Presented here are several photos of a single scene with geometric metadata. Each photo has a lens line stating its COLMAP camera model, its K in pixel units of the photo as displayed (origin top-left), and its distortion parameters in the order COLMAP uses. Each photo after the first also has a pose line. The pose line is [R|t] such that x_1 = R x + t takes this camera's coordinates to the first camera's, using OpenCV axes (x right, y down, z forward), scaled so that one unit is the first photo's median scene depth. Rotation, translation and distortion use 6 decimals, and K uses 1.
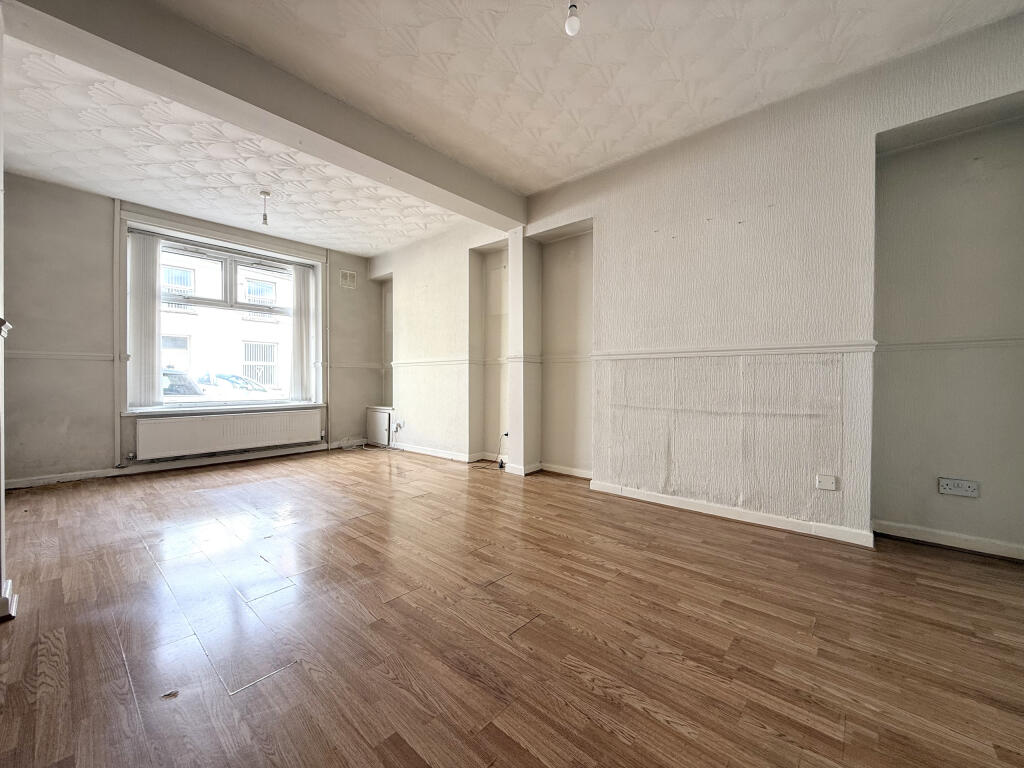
lens RADIAL K [[412.9, 0, 509.5], [0, 412.9, 381.4], [0, 0, 1]] dist [-0.002208, -0.000051]
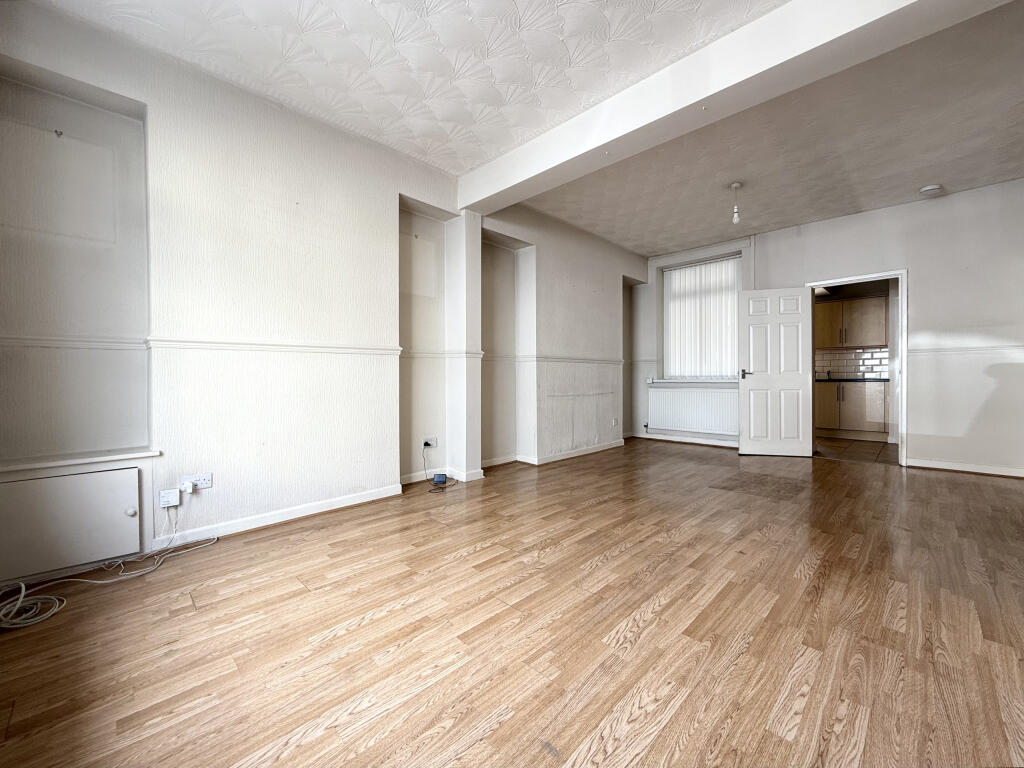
lens RADIAL K [[406.1, 0, 509.0], [0, 406.1, 386.3], [0, 0, 1]] dist [0.010751, 0.000147]
pose [[0.054237, -0.036694, 0.997854, -0.893131], [0.005312, 0.999321, 0.036459, -0.017707], [-0.998514, 0.003323, 0.054395, 0.871803]]
